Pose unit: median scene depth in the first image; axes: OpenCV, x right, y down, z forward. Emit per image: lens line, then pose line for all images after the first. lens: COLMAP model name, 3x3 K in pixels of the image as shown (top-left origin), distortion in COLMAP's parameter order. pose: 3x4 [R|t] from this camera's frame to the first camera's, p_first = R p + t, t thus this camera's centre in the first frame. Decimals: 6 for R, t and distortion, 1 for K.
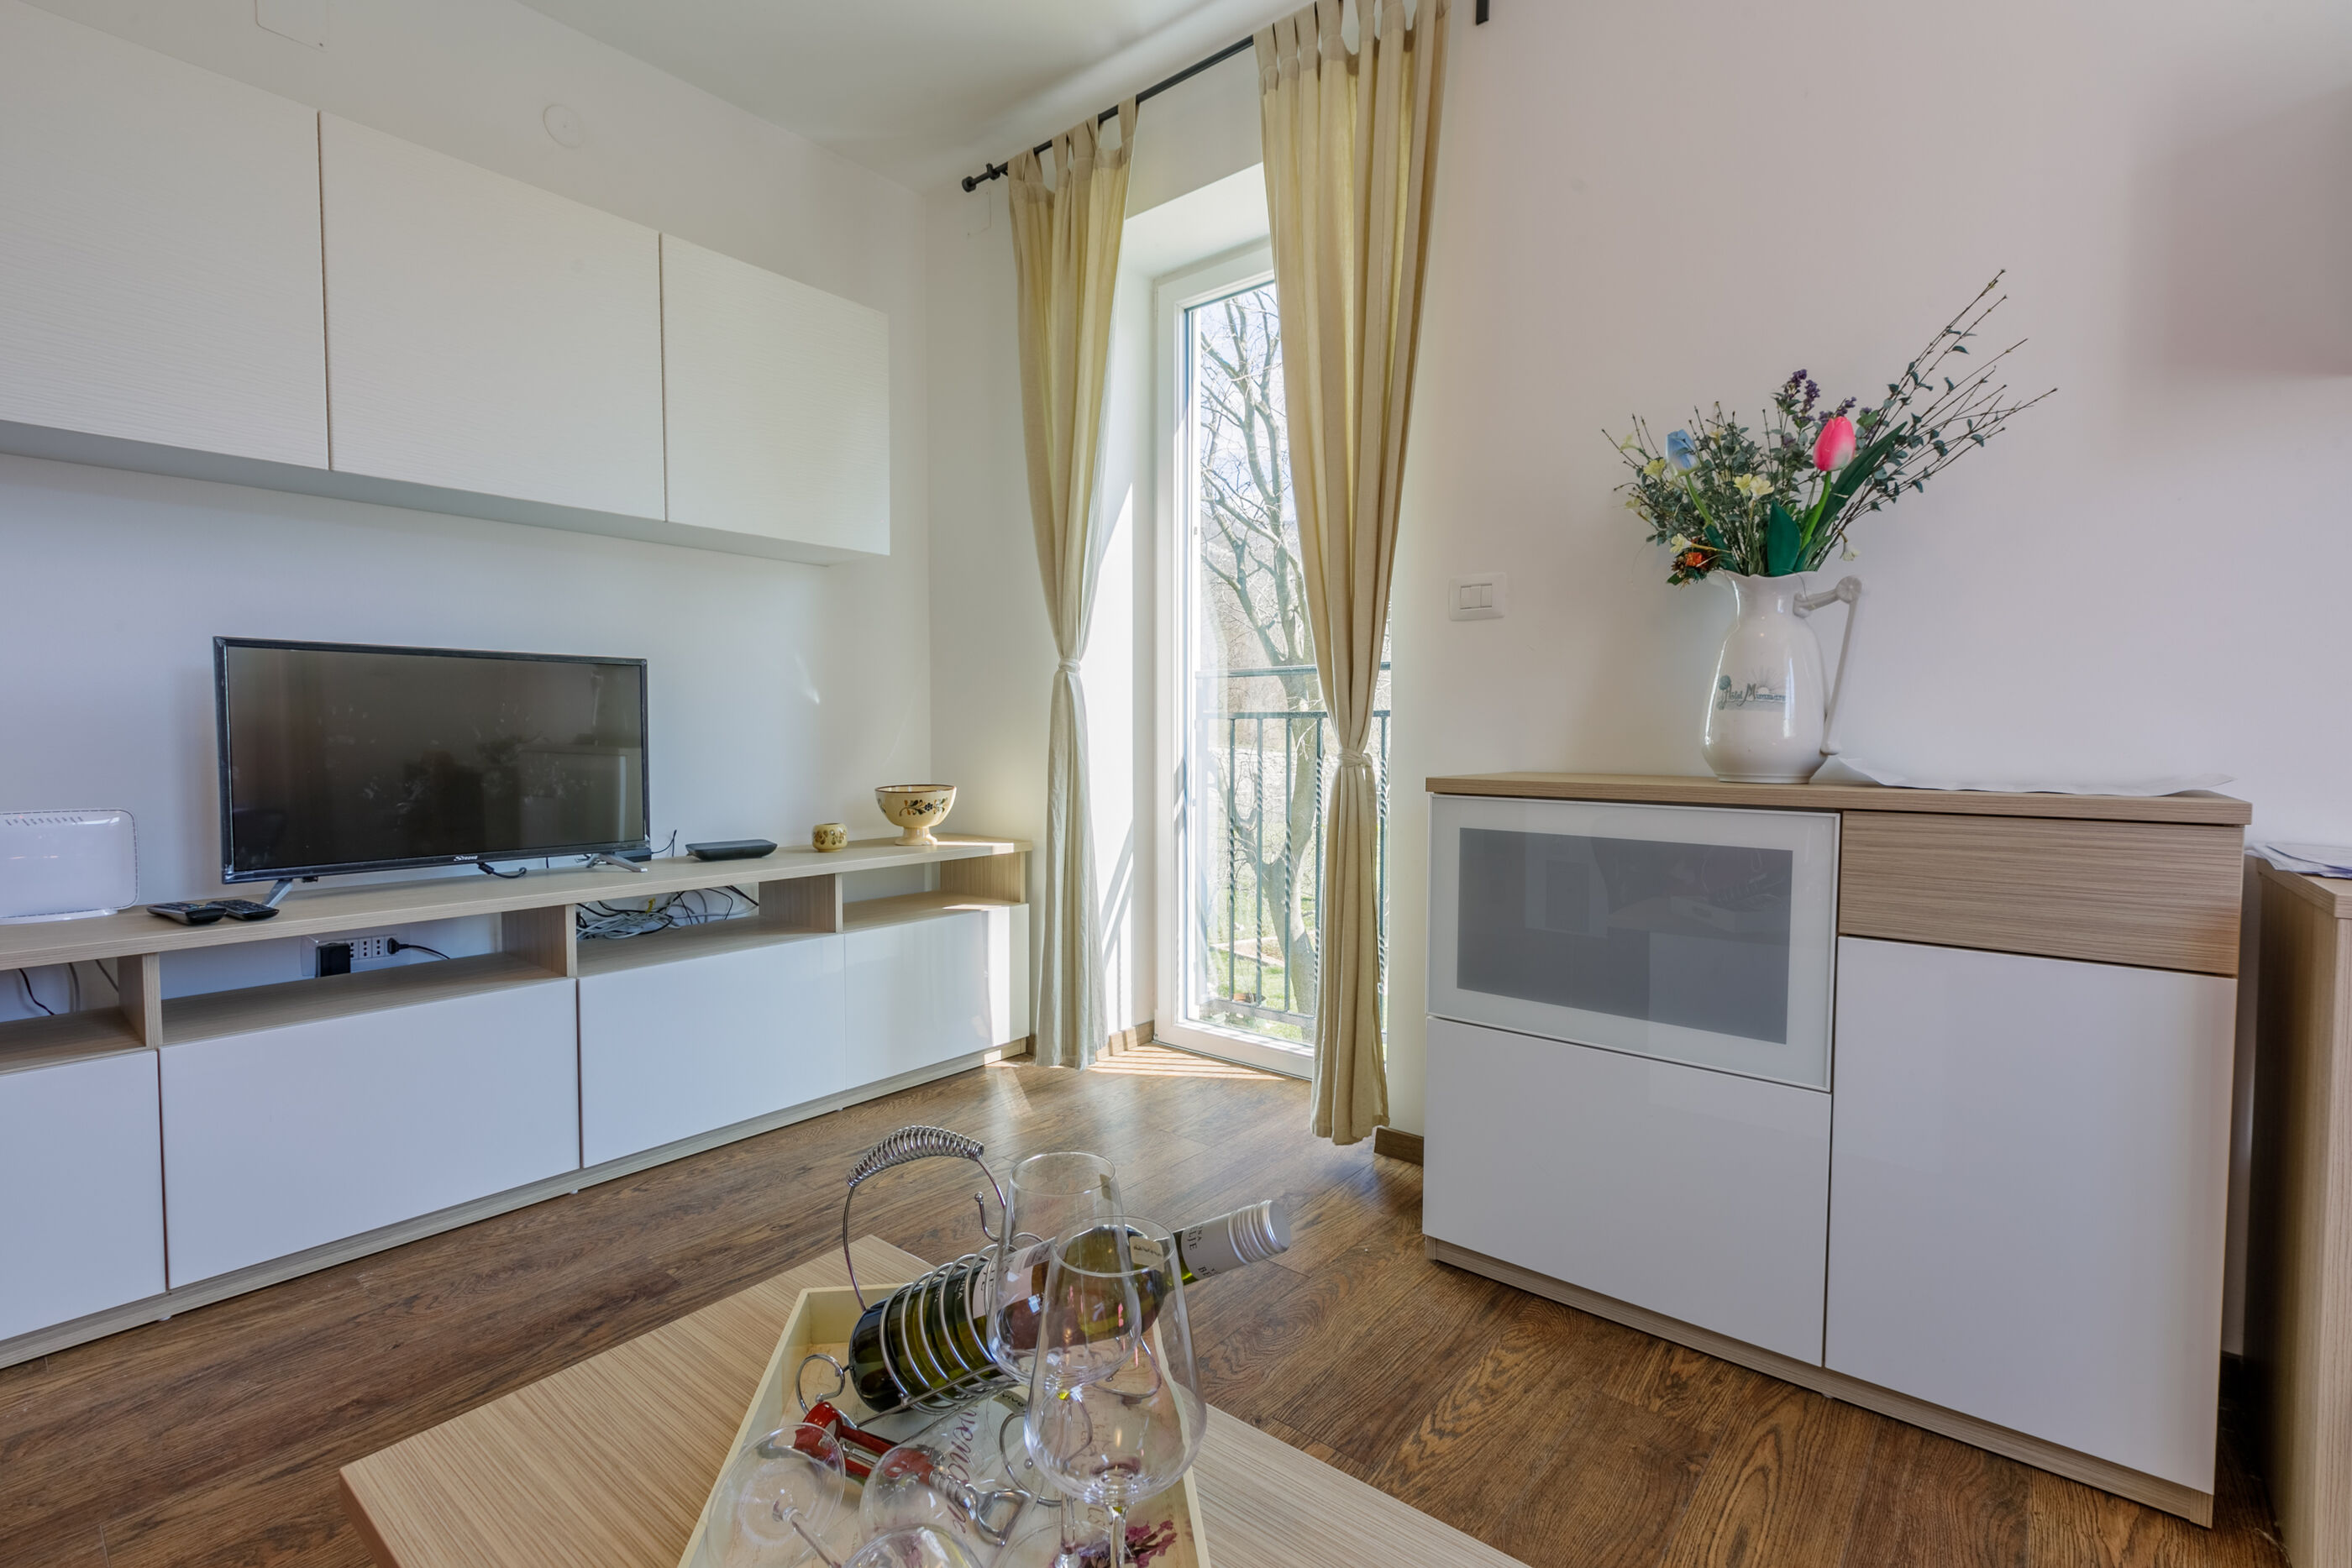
lens RADIAL K [[1059.0, 0, 1166.1], [0, 1059.0, 783.1], [0, 0, 1]] dist [0.000733, -0.000474]
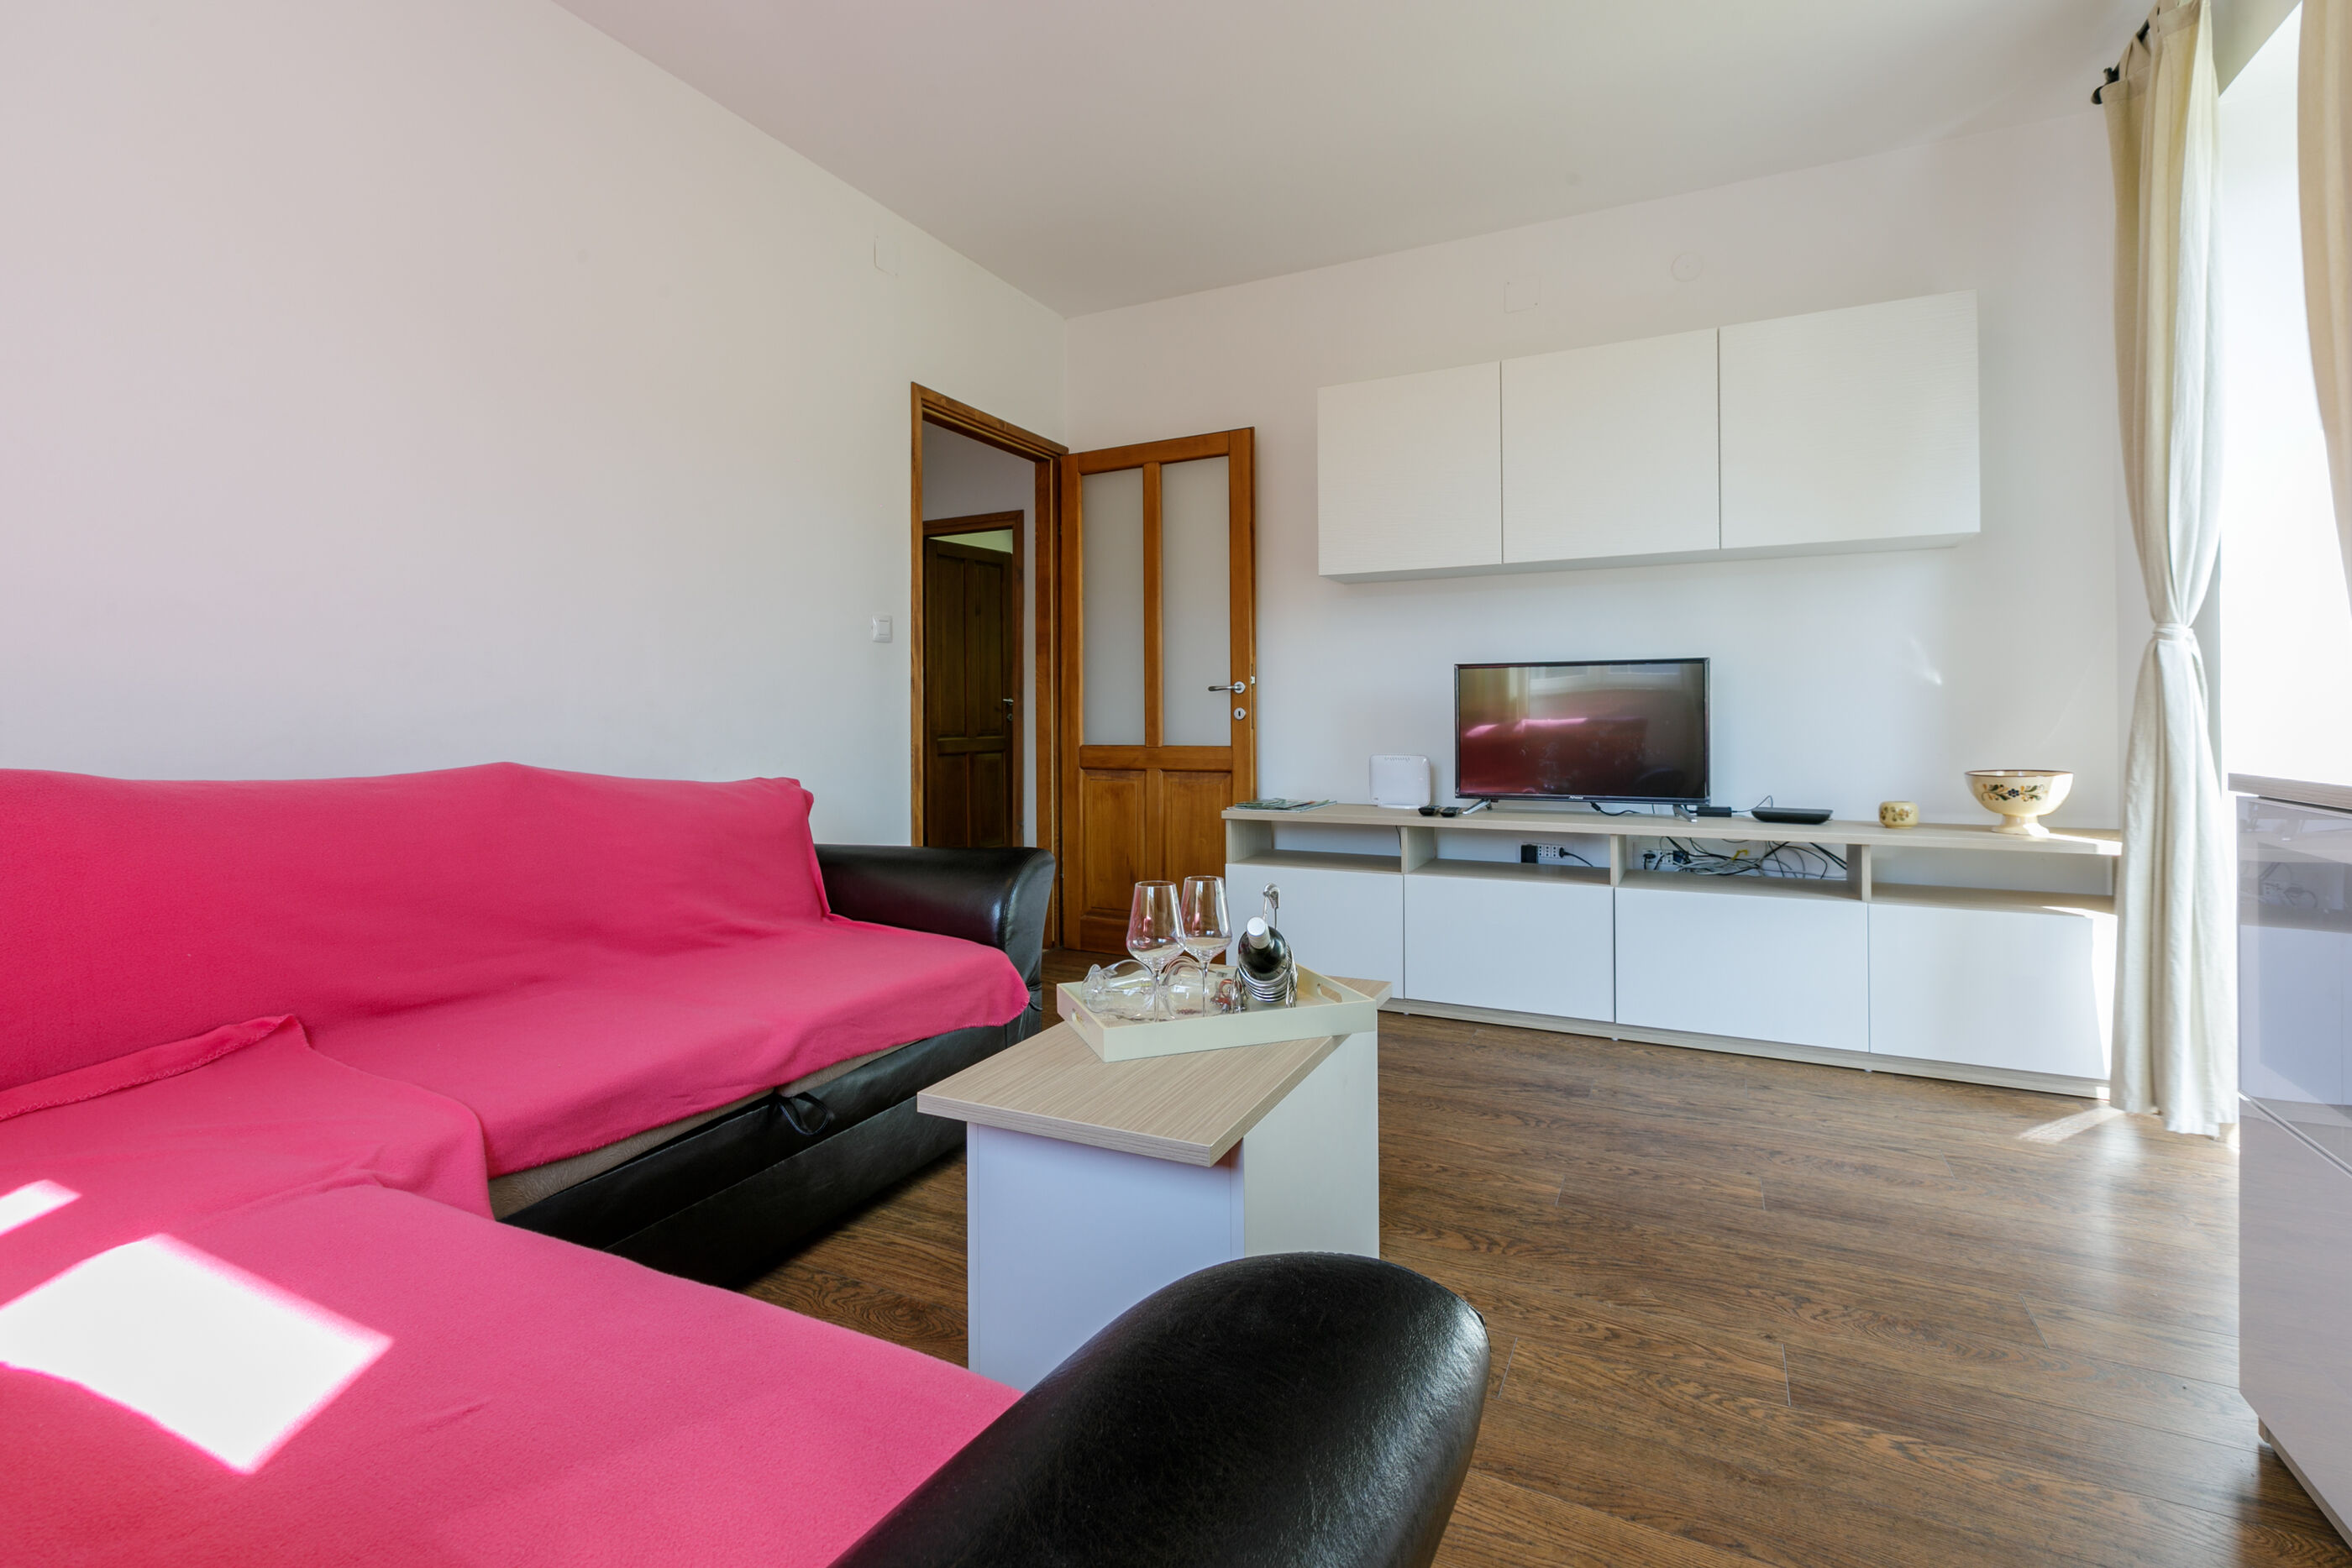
lens RADIAL K [[1059.0, 0, 1156.6], [0, 1059.0, 720.1], [0, 0, 1]] dist [0.000733, -0.000474]
pose [[0.225171, 0.004341, -0.974310, 0.662016], [-0.042248, 0.999093, -0.005312, -0.006487], [0.973403, 0.042359, 0.225150, 0.064978]]
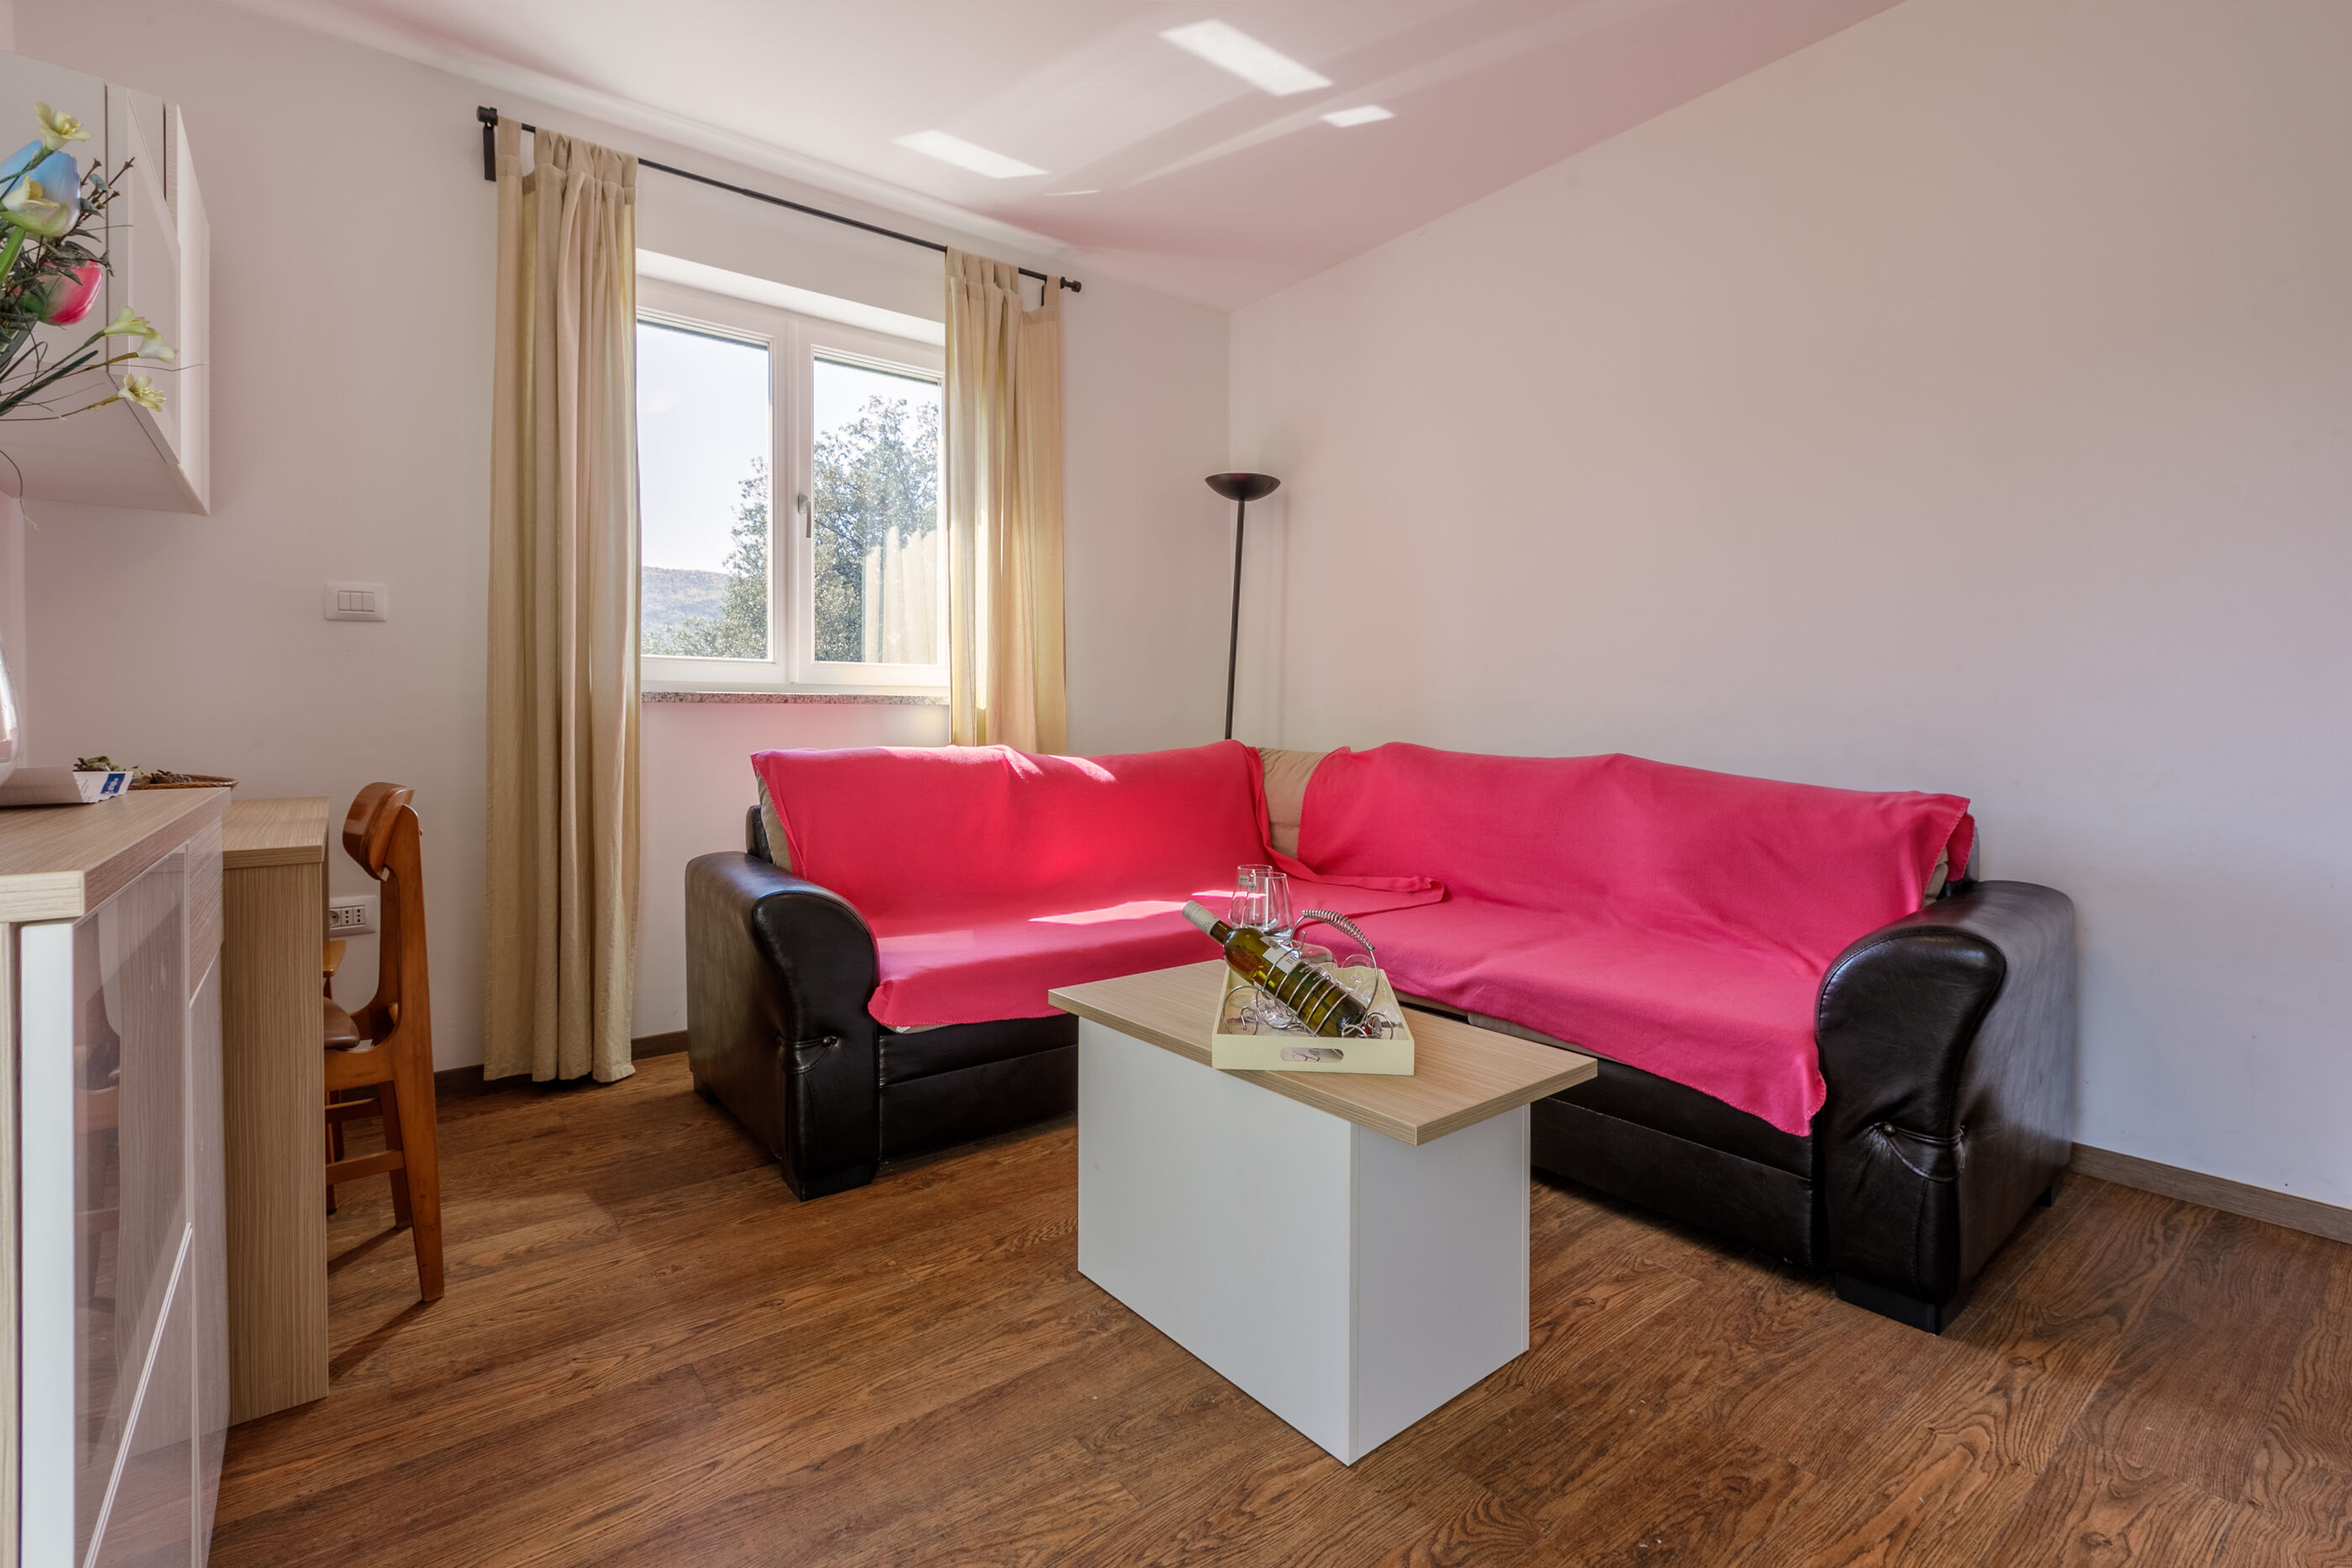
lens RADIAL K [[1059.0, 0, 1166.9], [0, 1059.0, 726.1], [0, 0, 1]] dist [0.000733, -0.000474]
pose [[-0.978031, 0.002915, 0.208439, -0.117563], [0.012862, 0.998841, 0.046380, -0.045944], [-0.208063, 0.048042, -0.976935, 1.021232]]
